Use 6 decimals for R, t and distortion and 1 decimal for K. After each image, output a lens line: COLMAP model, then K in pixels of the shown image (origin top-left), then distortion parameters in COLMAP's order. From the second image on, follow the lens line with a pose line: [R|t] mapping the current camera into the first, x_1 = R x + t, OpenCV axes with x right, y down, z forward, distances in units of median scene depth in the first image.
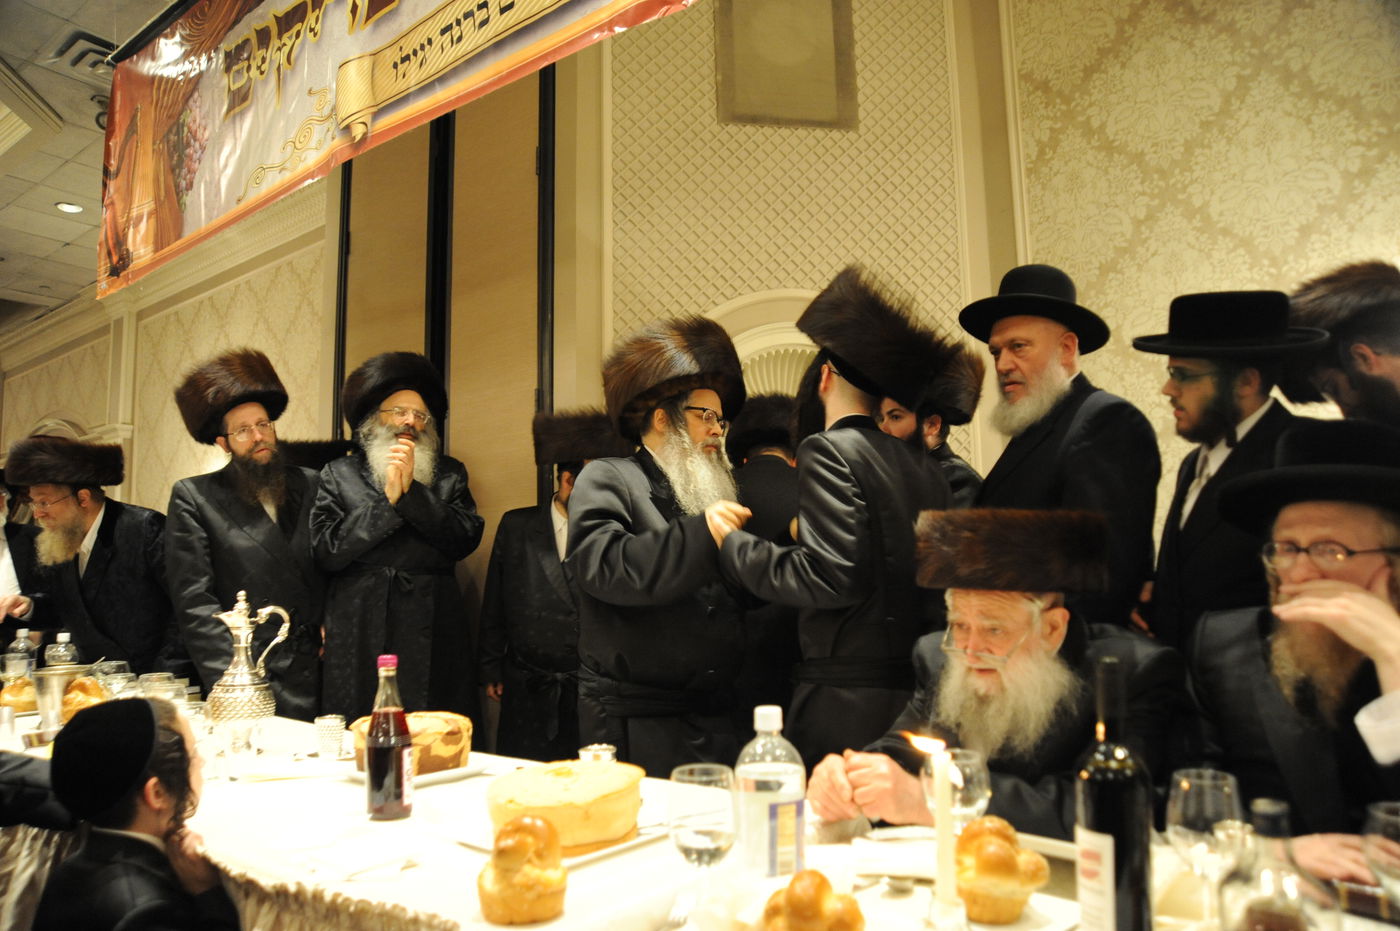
lens RADIAL K [[951.1, 0, 688.5], [0, 951.1, 485.7], [0, 0, 1]] dist [-0.133546, 0.106486]
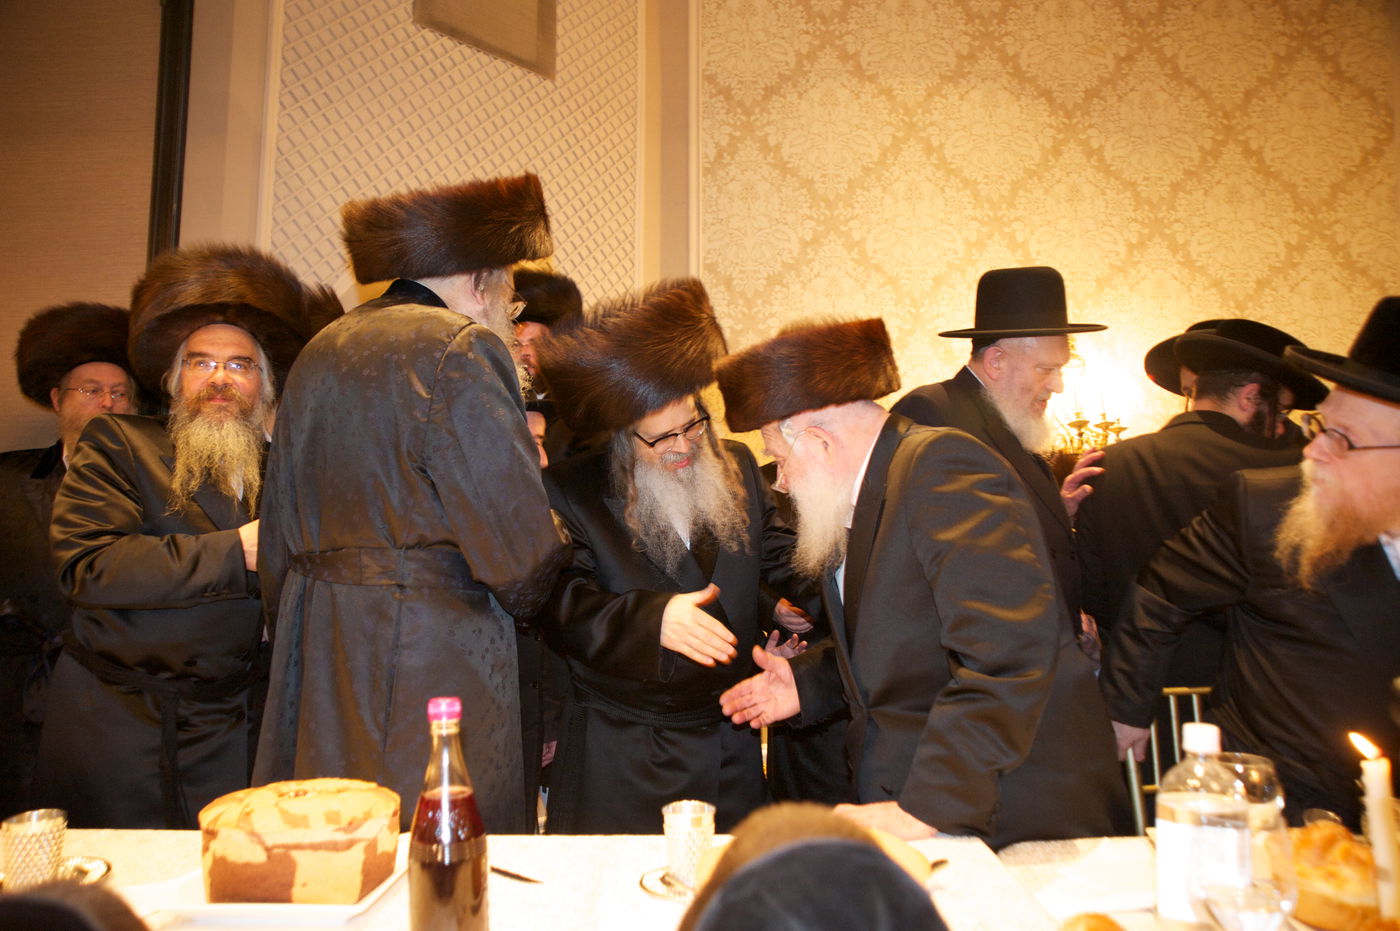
lens RADIAL K [[951.1, 0, 688.5], [0, 951.1, 485.7], [0, 0, 1]] dist [-0.133546, 0.106486]
pose [[0.798665, 0.064946, 0.598261, -0.249021], [-0.068828, 0.997494, -0.016401, 0.020597], [-0.597827, -0.028079, 0.801134, 0.197763]]
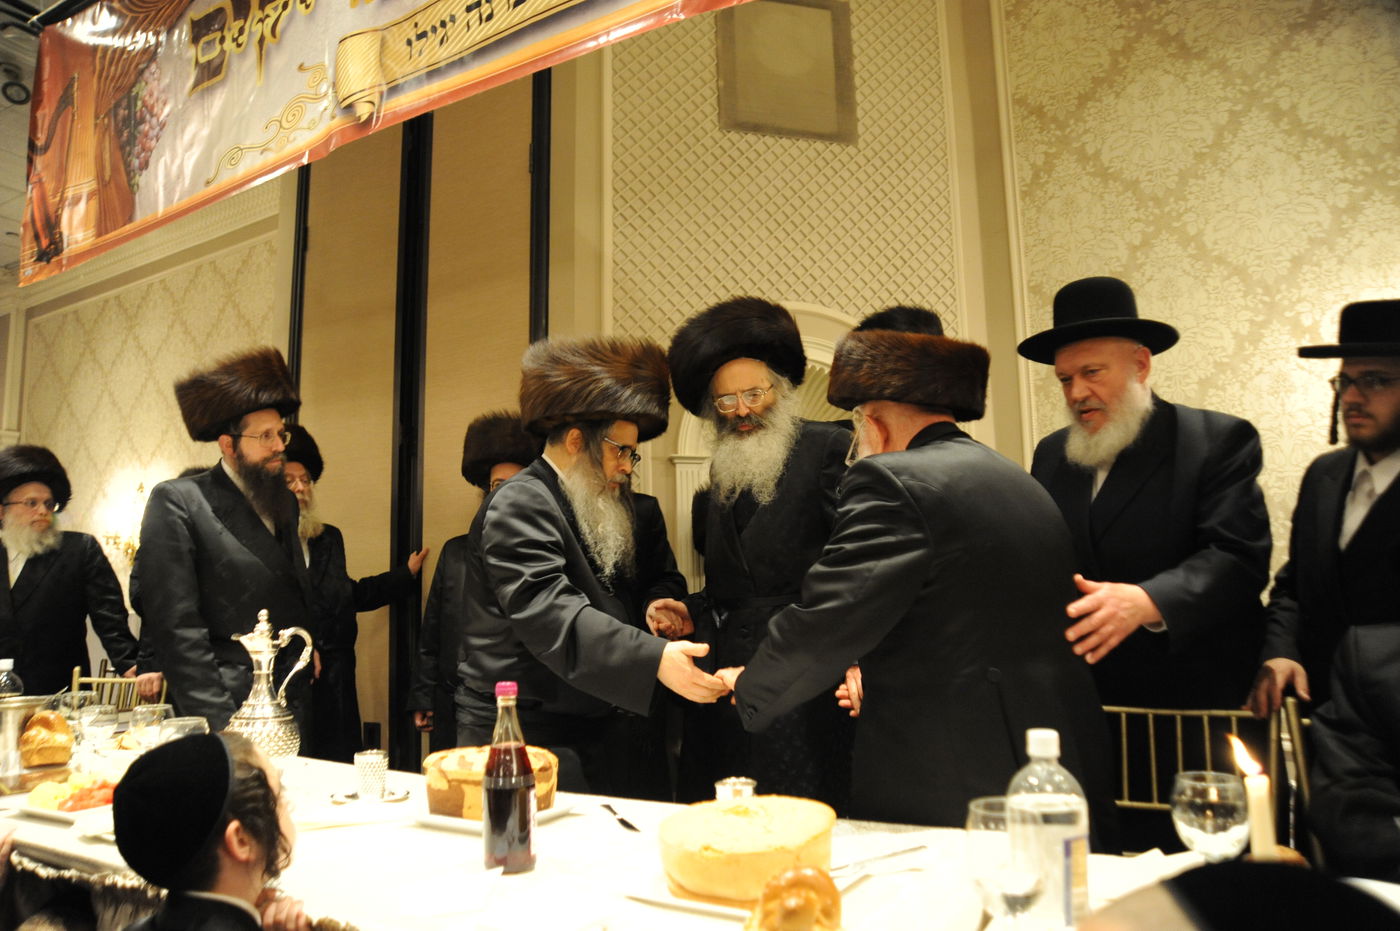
lens RADIAL K [[951.1, 0, 688.5], [0, 951.1, 485.7], [0, 0, 1]] dist [-0.133546, 0.106486]
pose [[0.993403, 0.014007, 0.113817, -0.112546], [-0.011238, 0.999626, -0.024931, 0.008143], [-0.114124, 0.023488, 0.993189, 0.047379]]
